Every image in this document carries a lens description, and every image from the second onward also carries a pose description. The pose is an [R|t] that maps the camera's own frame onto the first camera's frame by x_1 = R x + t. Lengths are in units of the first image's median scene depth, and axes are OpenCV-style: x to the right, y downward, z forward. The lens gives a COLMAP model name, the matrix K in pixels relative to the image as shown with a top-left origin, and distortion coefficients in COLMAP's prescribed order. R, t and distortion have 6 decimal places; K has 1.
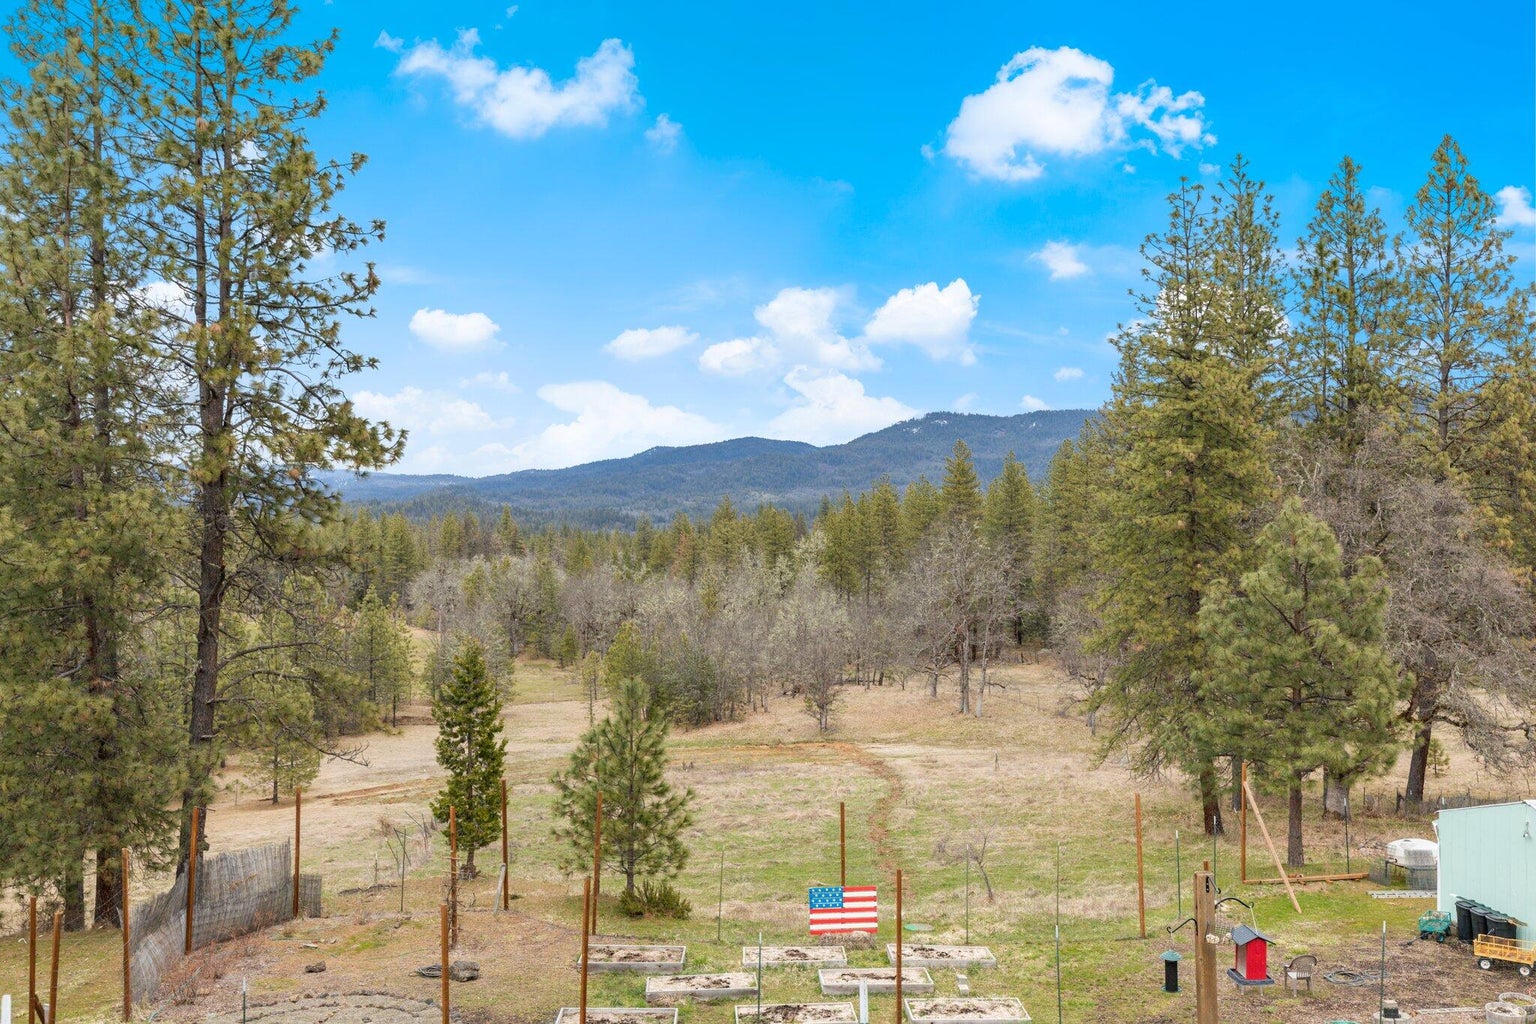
lens RADIAL K [[1501.1, 0, 768.9], [0, 1501.1, 511.3], [0, 0, 1]] dist [0.007037, 0.000000]
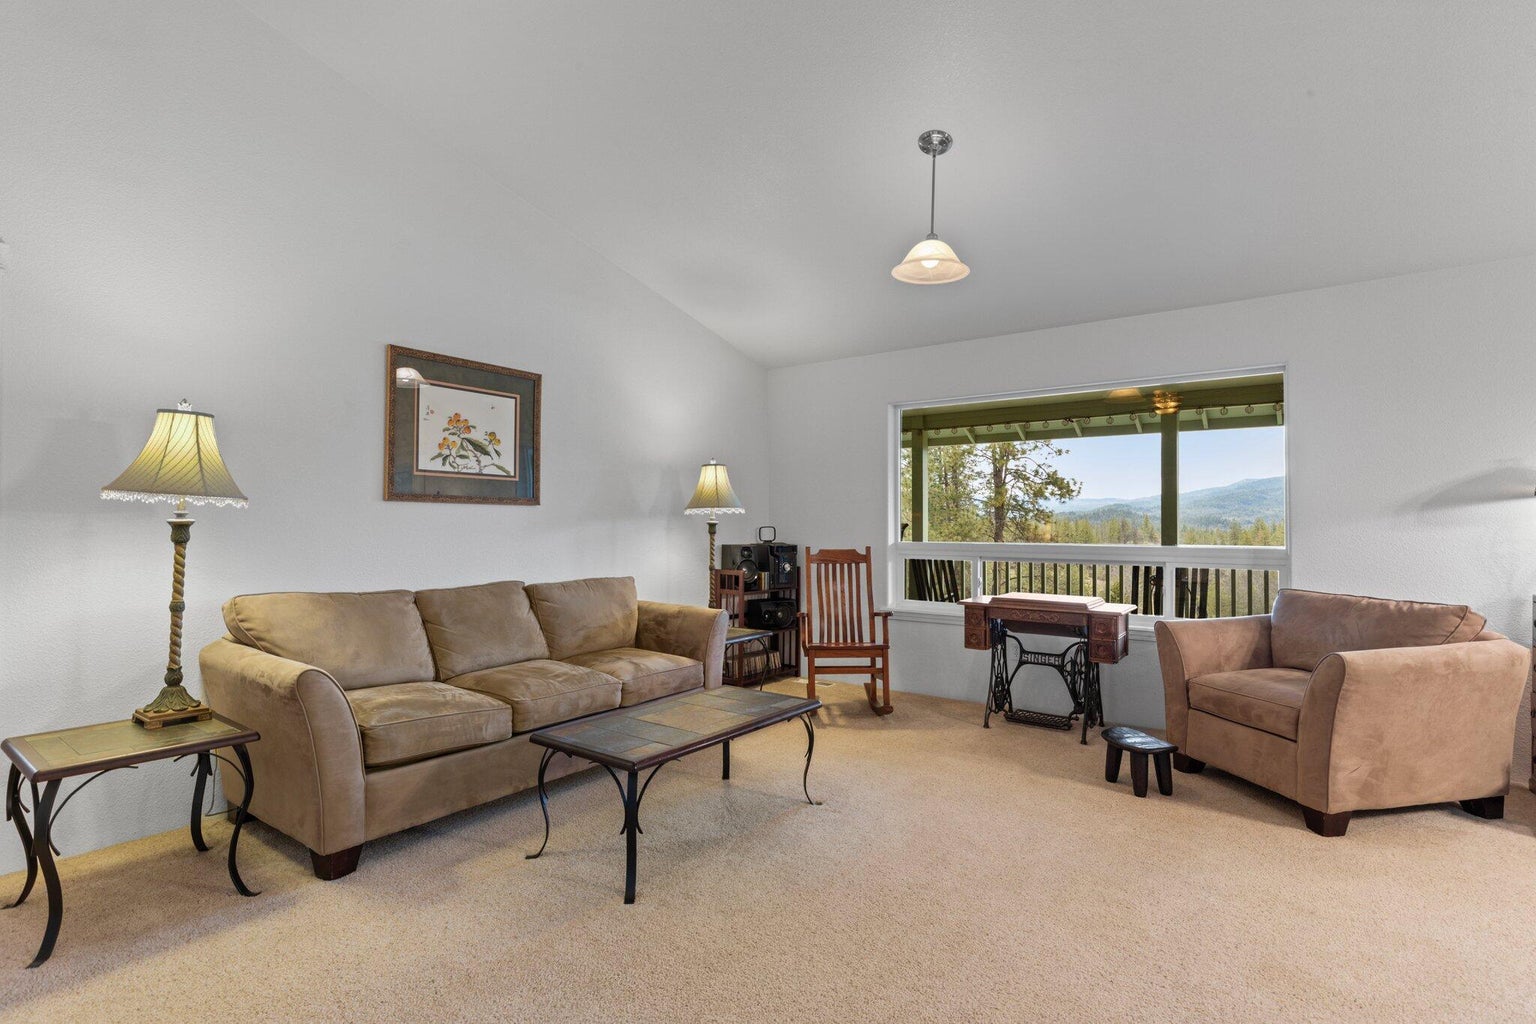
lens RADIAL K [[755.0, 0, 769.4], [0, 755.0, 513.0], [0, 0, 1]] dist [-0.000513, -0.000007]
pose [[0.803402, -0.008301, -0.595379, 0.054011], [0.004294, 0.999958, -0.008147, -0.000655], [0.595421, 0.003988, 0.803404, -0.187063]]
